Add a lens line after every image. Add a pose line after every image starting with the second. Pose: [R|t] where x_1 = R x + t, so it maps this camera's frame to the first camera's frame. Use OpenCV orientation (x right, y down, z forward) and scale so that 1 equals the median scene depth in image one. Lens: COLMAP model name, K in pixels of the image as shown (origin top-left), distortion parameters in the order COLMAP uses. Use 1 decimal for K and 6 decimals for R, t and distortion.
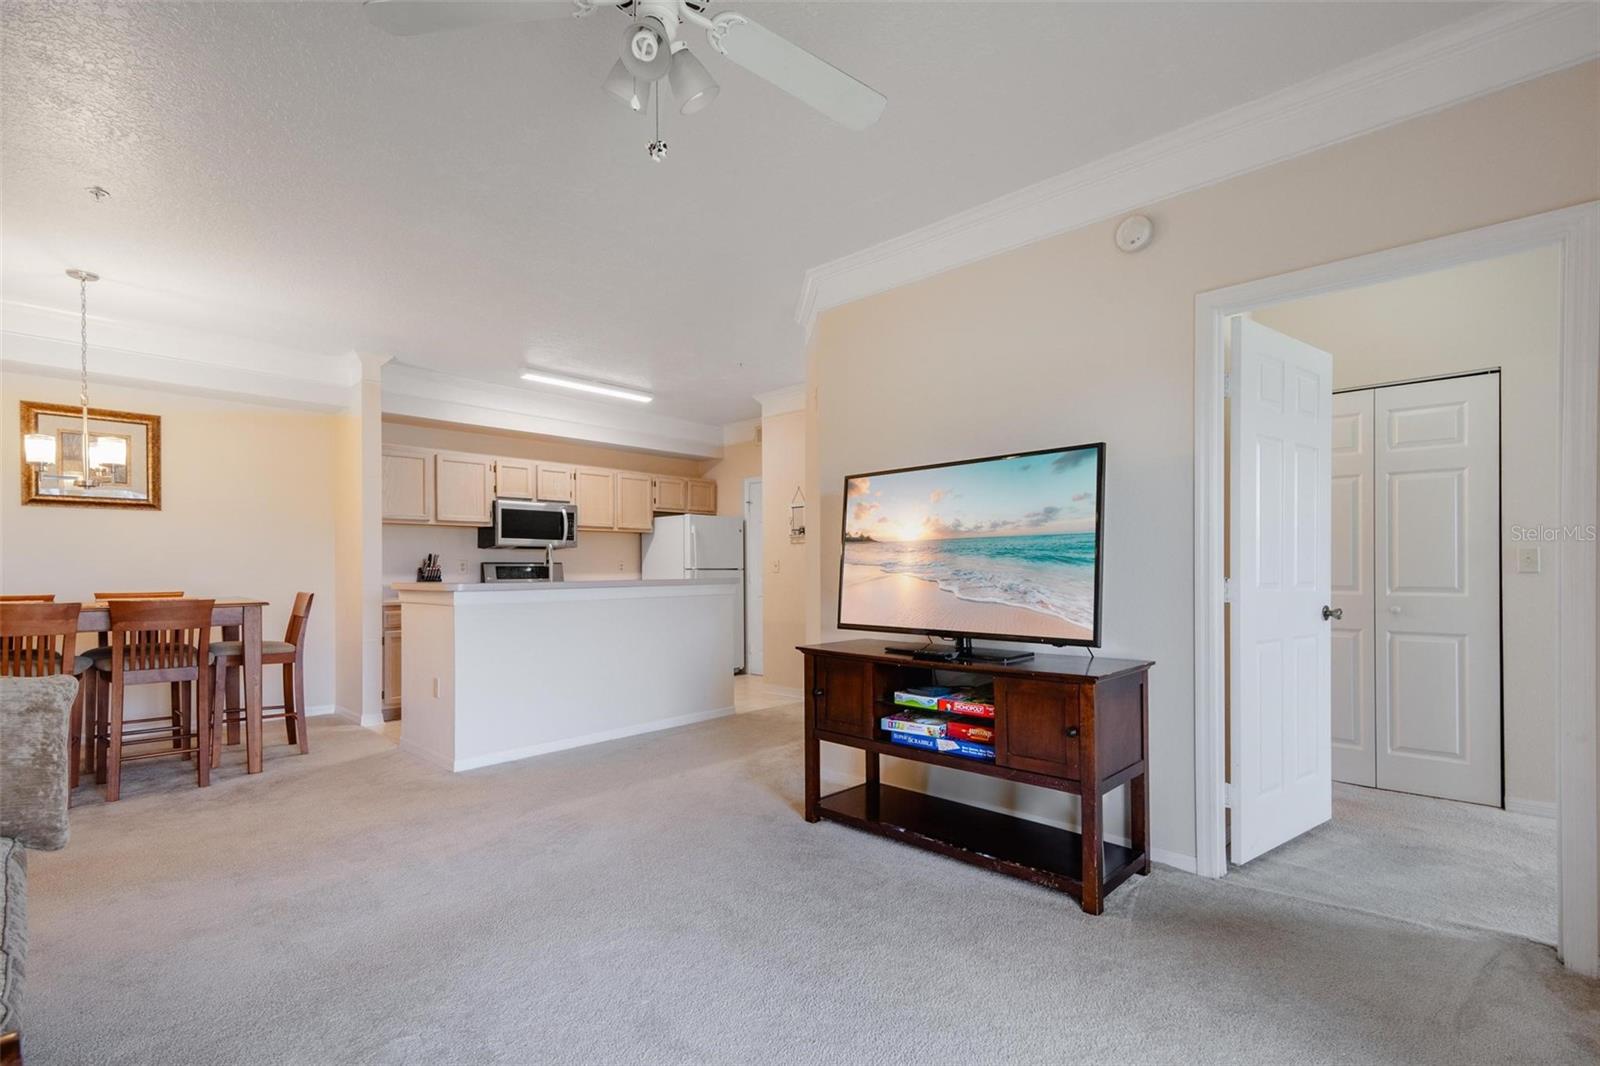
lens RADIAL K [[741.1, 0, 789.5], [0, 741.1, 568.2], [0, 0, 1]] dist [0.010306, -0.002337]
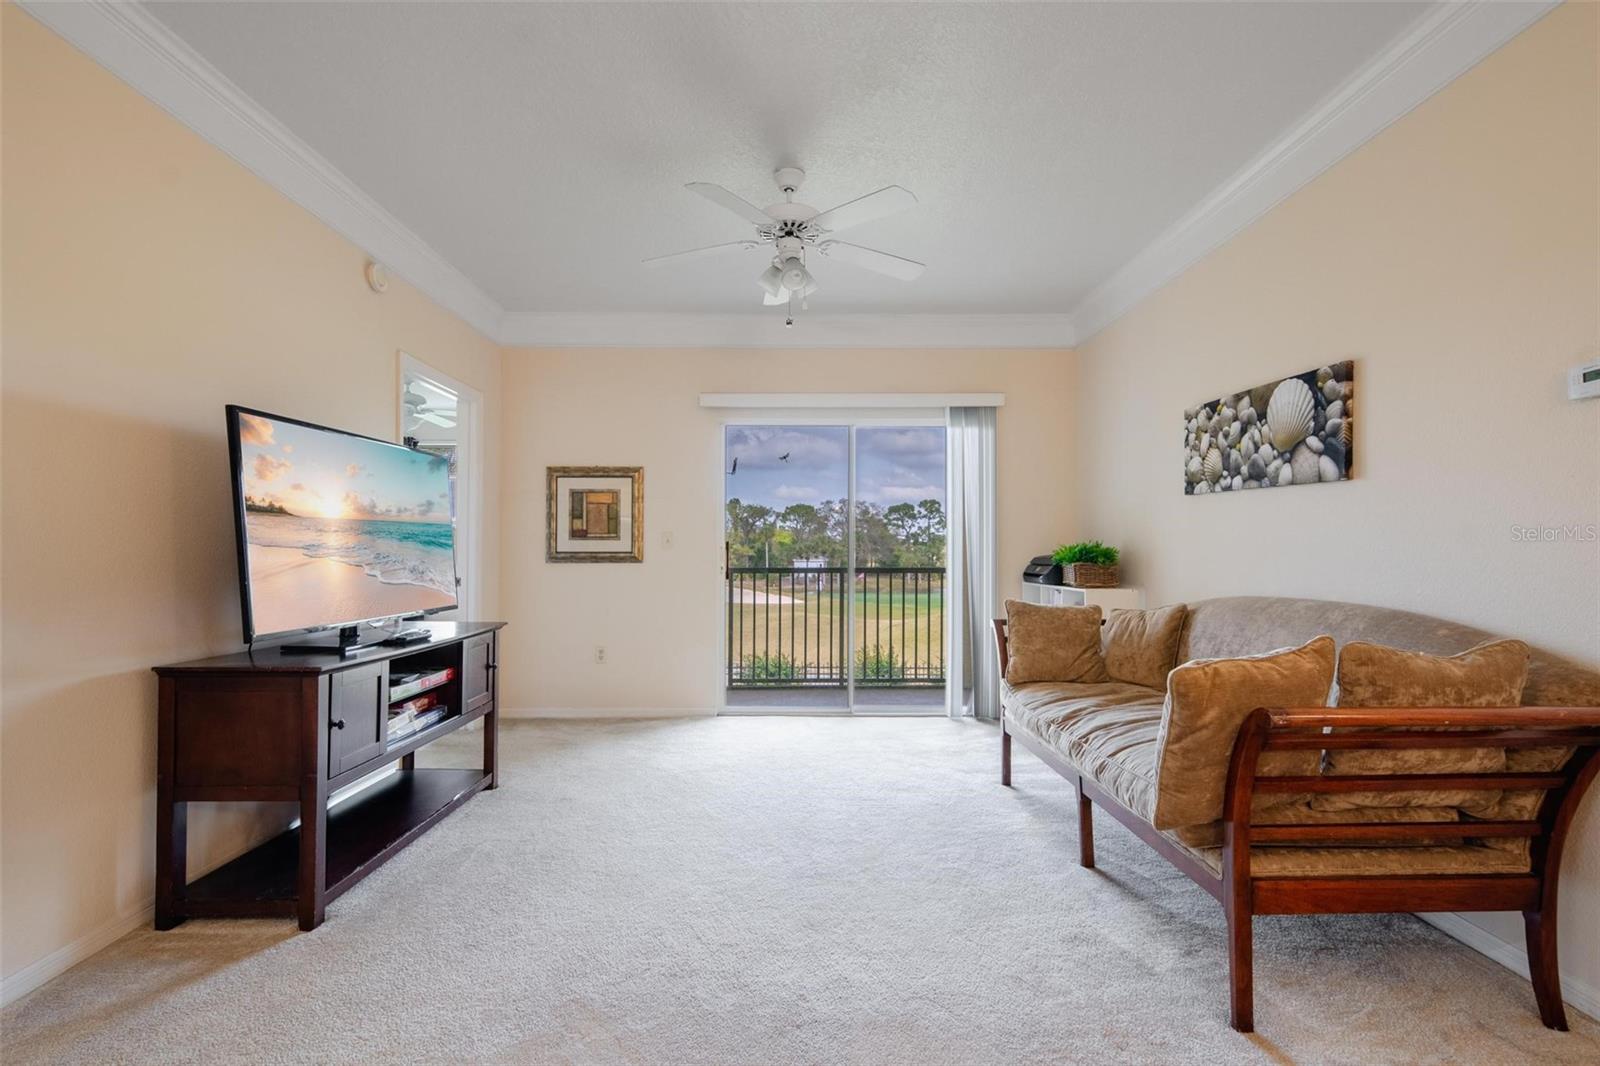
lens RADIAL K [[741.1, 0, 790.3], [0, 741.1, 546.3], [0, 0, 1]] dist [0.010306, -0.002337]
pose [[-0.697332, 0.009806, 0.716681, -0.548737], [0.005664, 0.999951, -0.008171, 0.003135], [-0.716726, -0.001638, -0.697353, 0.840723]]
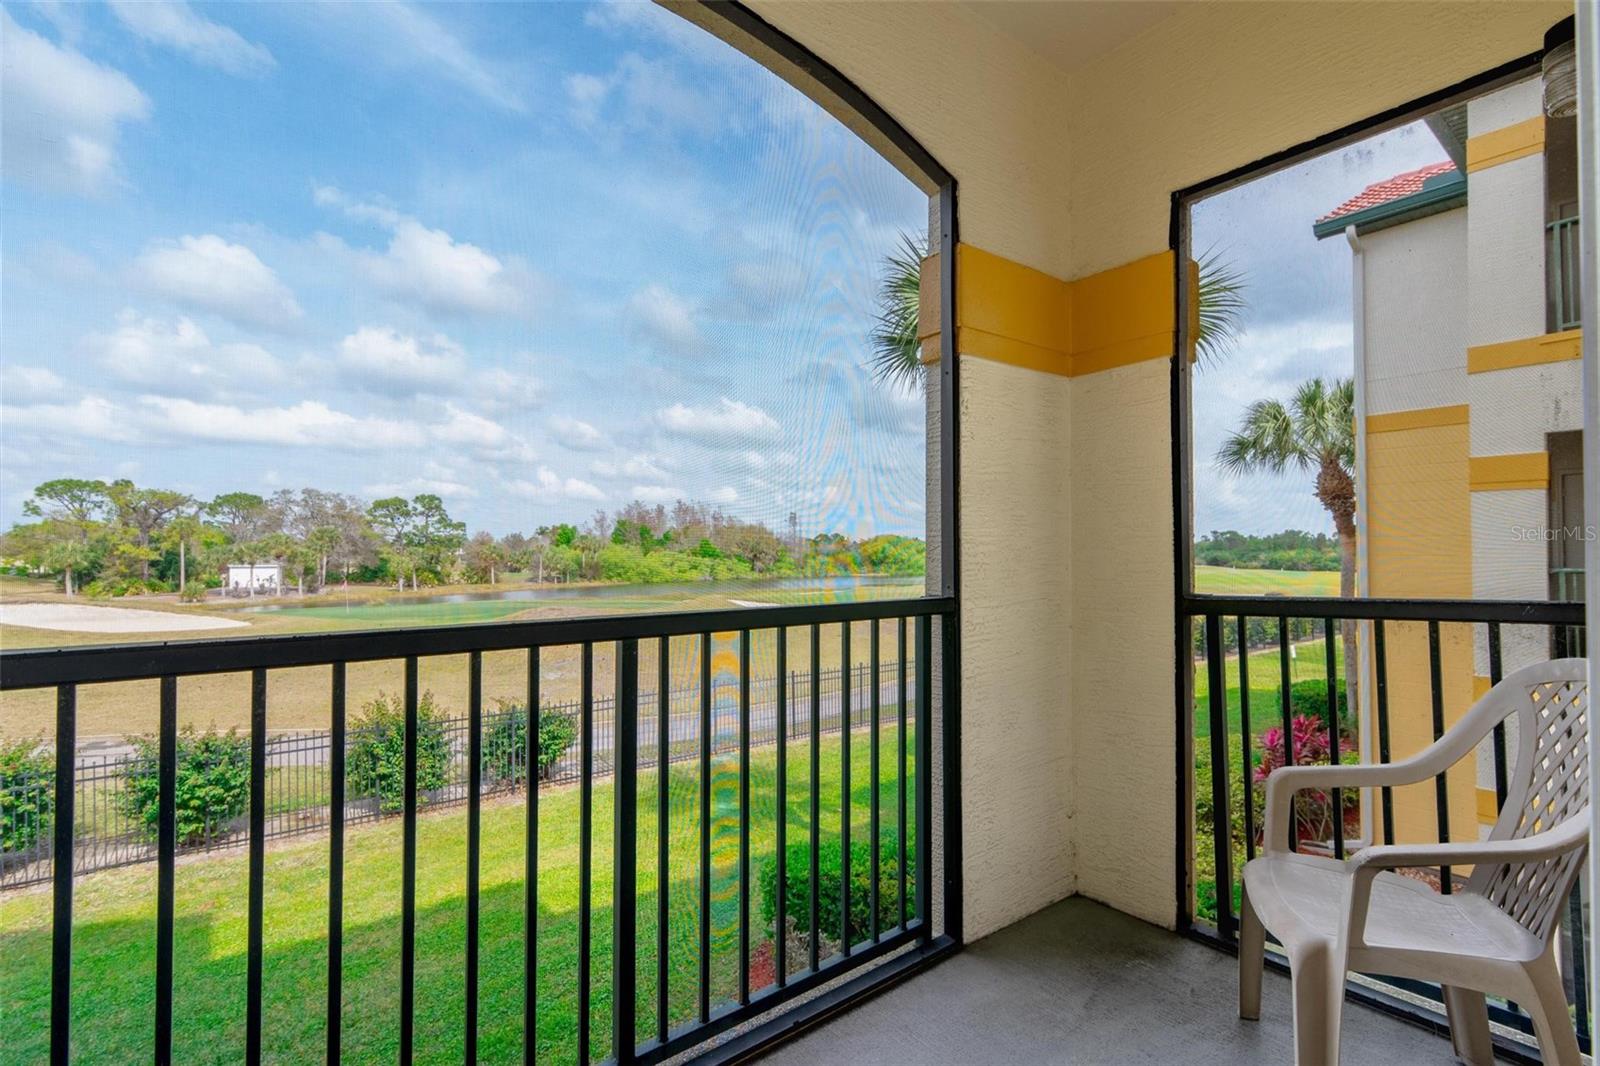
lens RADIAL K [[741.1, 0, 799.2], [0, 741.1, 544.0], [0, 0, 1]] dist [0.010306, -0.002337]
pose [[-0.990388, 0.007242, 0.138127, 0.273582], [0.005799, 0.999924, -0.010852, 0.001493], [-0.138195, -0.009947, -0.990355, 0.119698]]
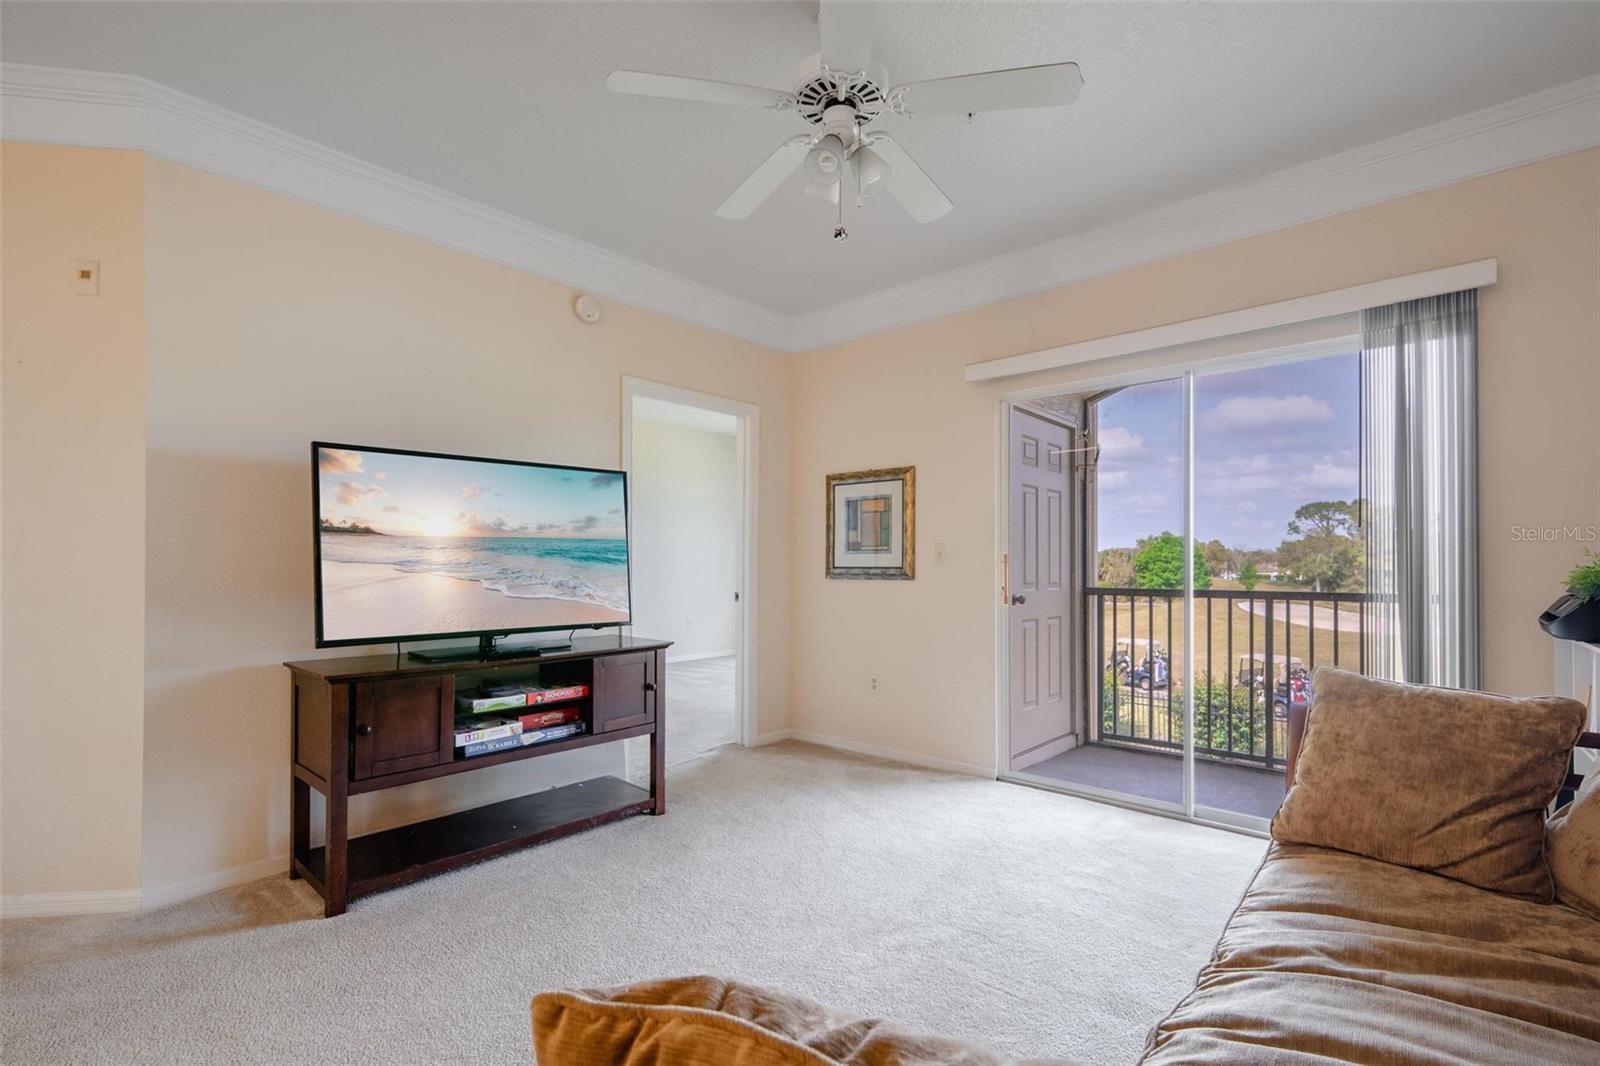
lens RADIAL K [[741.1, 0, 810.0], [0, 741.1, 561.5], [0, 0, 1]] dist [0.010306, -0.002337]
pose [[-0.048657, 0.009131, 0.998774, -0.523980], [0.002897, 0.999955, -0.009001, 0.002130], [-0.998811, 0.002455, -0.048681, 0.412392]]
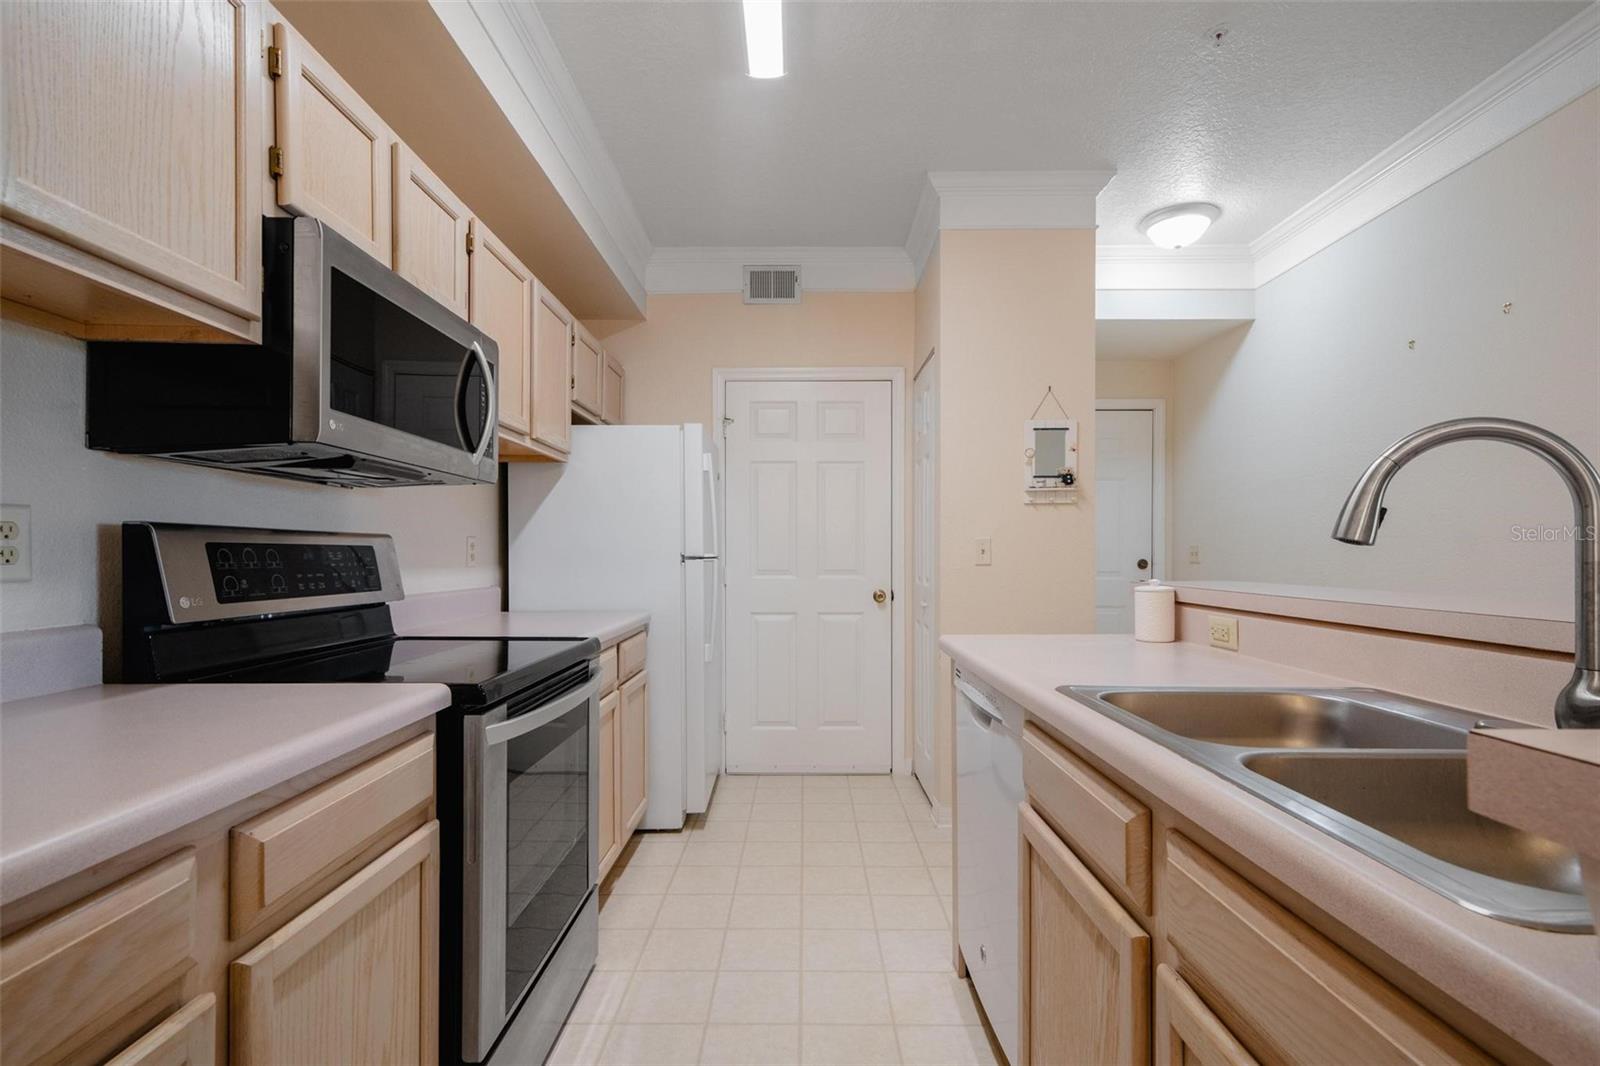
lens RADIAL K [[741.1, 0, 792.1], [0, 741.1, 552.6], [0, 0, 1]] dist [0.010306, -0.002337]
pose [[0.732411, 0.007736, 0.680819, -0.625694], [-0.006961, 0.999968, -0.003874, -0.000351], [-0.680828, -0.001902, 0.732441, 1.094195]]
